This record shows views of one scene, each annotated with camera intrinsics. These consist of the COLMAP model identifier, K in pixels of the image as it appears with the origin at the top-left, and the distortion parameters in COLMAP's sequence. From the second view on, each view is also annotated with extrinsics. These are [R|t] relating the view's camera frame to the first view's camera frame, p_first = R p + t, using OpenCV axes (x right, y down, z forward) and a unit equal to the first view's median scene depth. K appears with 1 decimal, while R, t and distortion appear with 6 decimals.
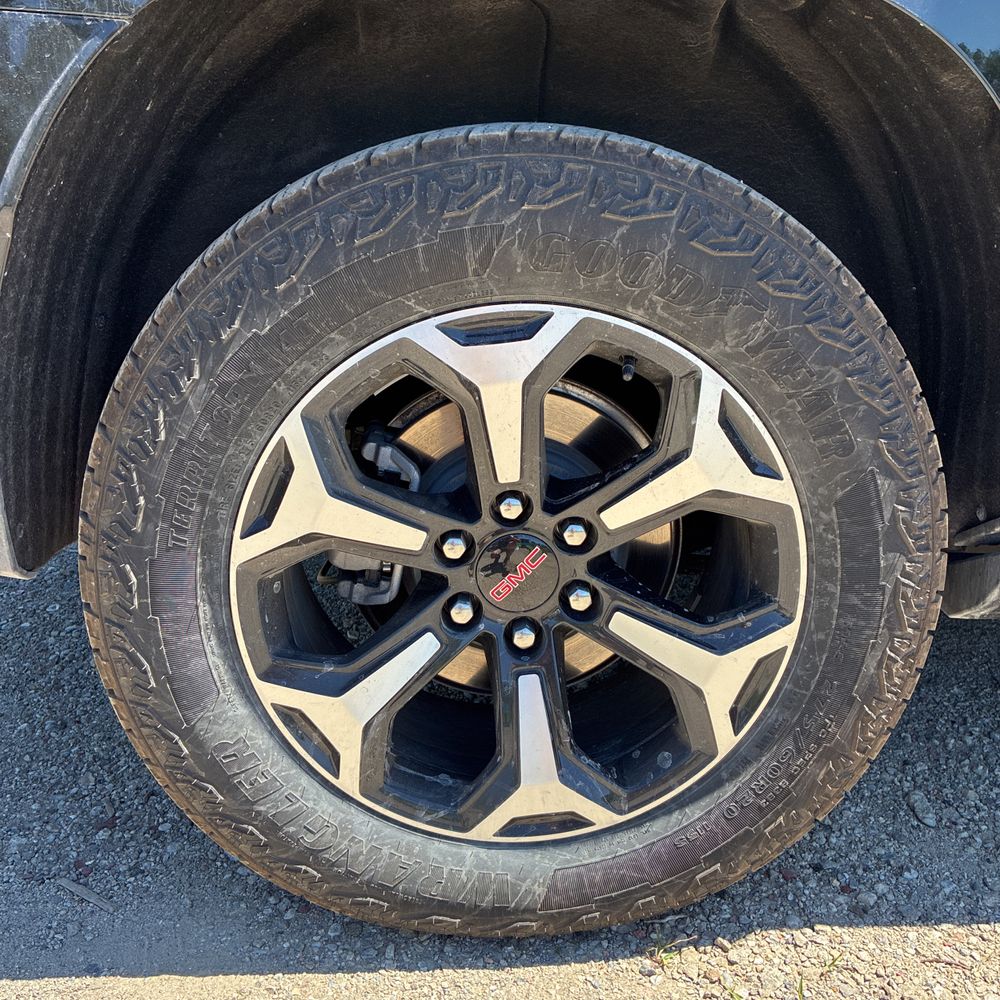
lens RADIAL K [[1013.8, 0, 497.7], [0, 1013.8, 491.3], [0, 0, 1]] dist [0.021546, 0.000000]
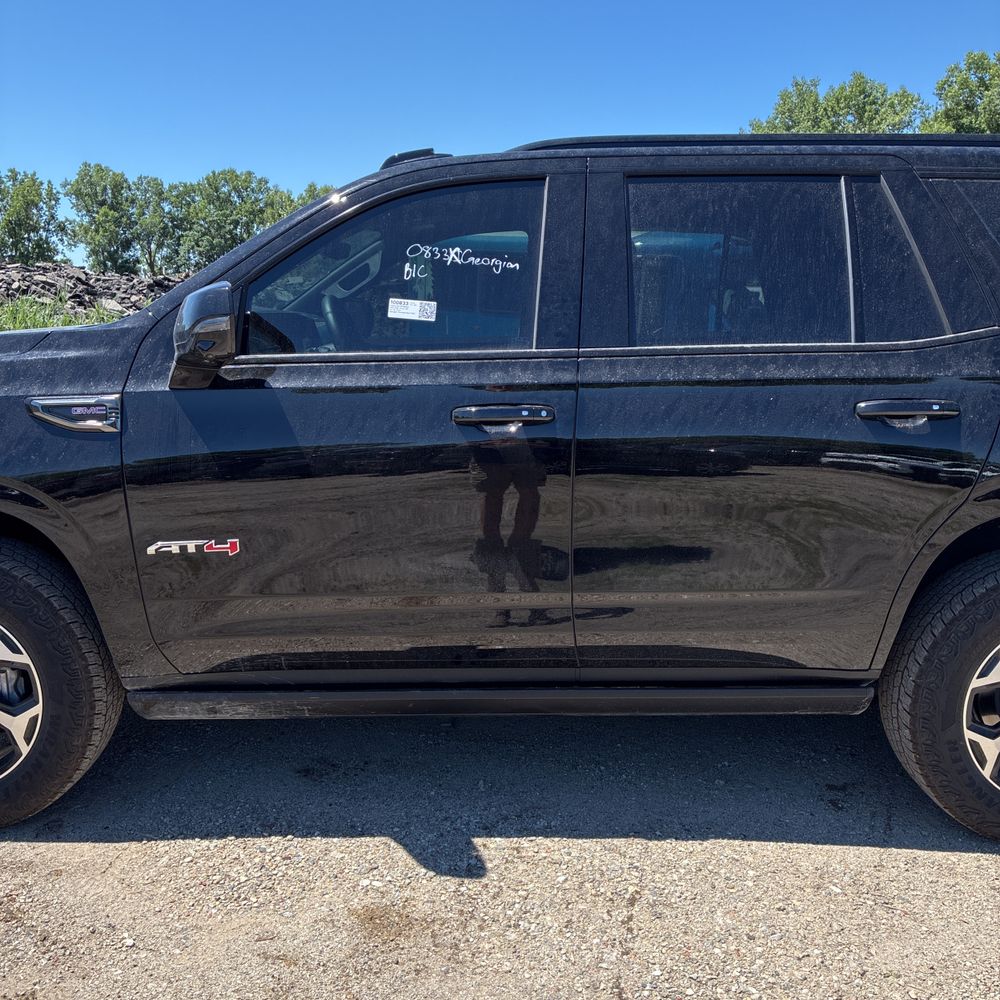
lens RADIAL K [[1013.8, 0, 508.3], [0, 1013.8, 504.8], [0, 0, 1]] dist [0.021546, 0.000000]
pose [[0.997187, -0.054238, -0.051742, 1.773259], [0.048083, 0.992366, -0.113568, -0.038967], [0.057507, 0.110761, 0.992182, -1.816761]]
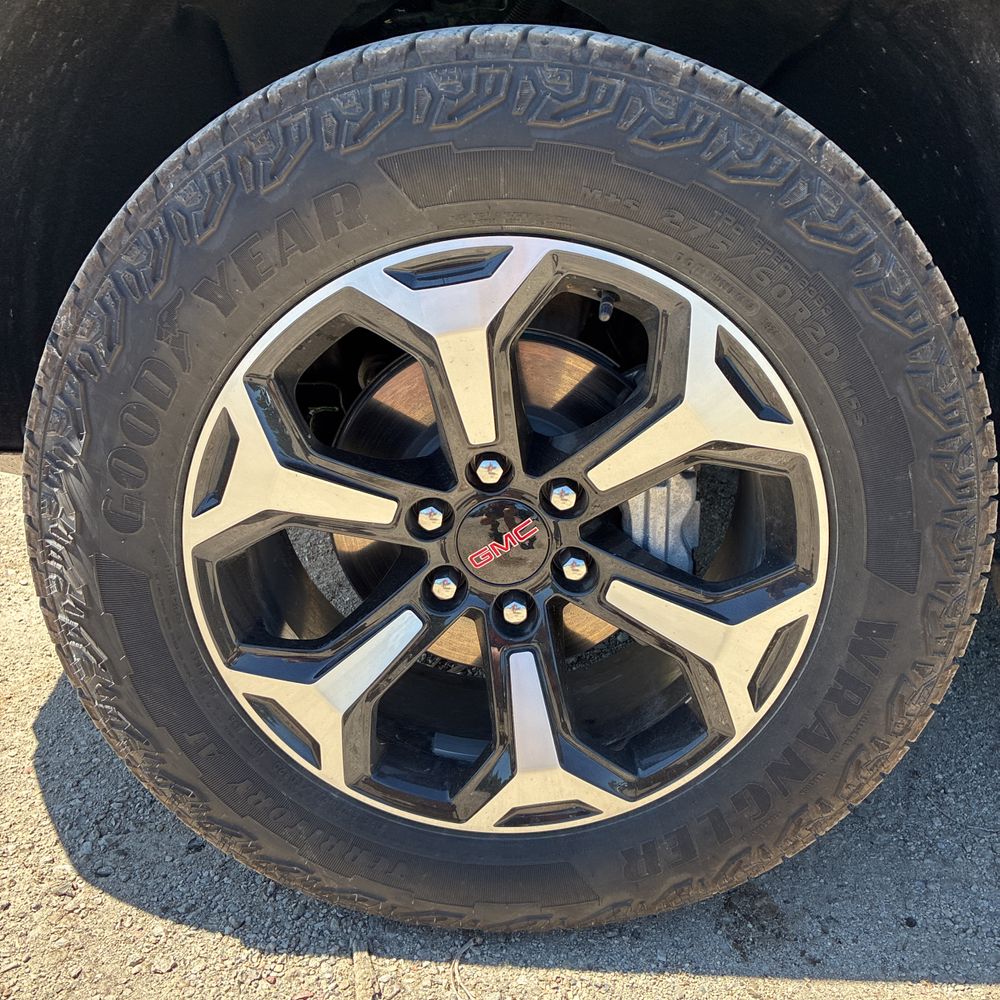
lens RADIAL K [[973.7, 0, 482.5], [0, 973.7, 489.6], [0, 0, 1]] dist [0.016222, 0.000000]
pose [[0.994788, -0.045045, -0.091477, 0.085620], [0.048805, 0.998035, 0.039294, -0.001375], [0.089528, -0.043553, 0.995032, 0.138959]]
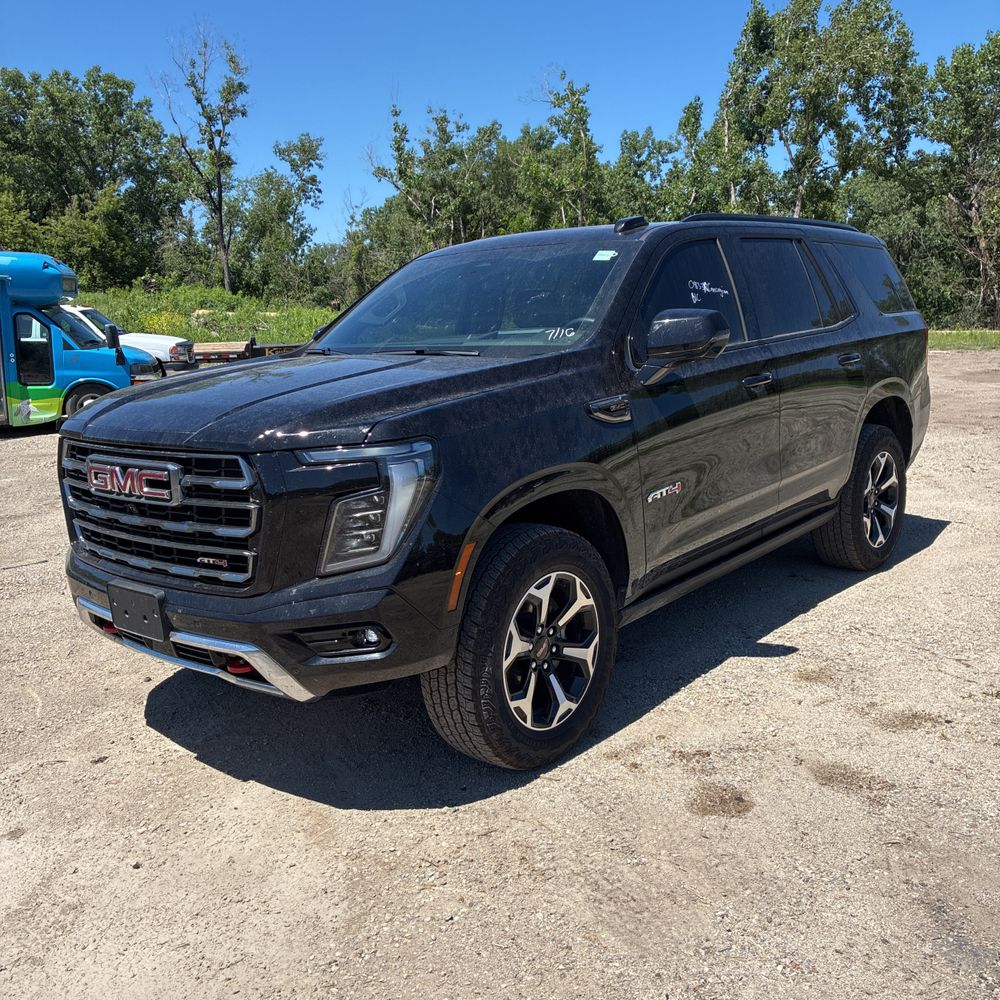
lens RADIAL K [[1013.8, 0, 494.7], [0, 1013.8, 508.7], [0, 0, 1]] dist [0.021546, 0.000000]
pose [[0.671004, -0.245782, 0.699532, -2.479719], [0.307571, 0.950725, 0.039011, -0.576302], [-0.674651, 0.188979, 0.713535, -1.511649]]
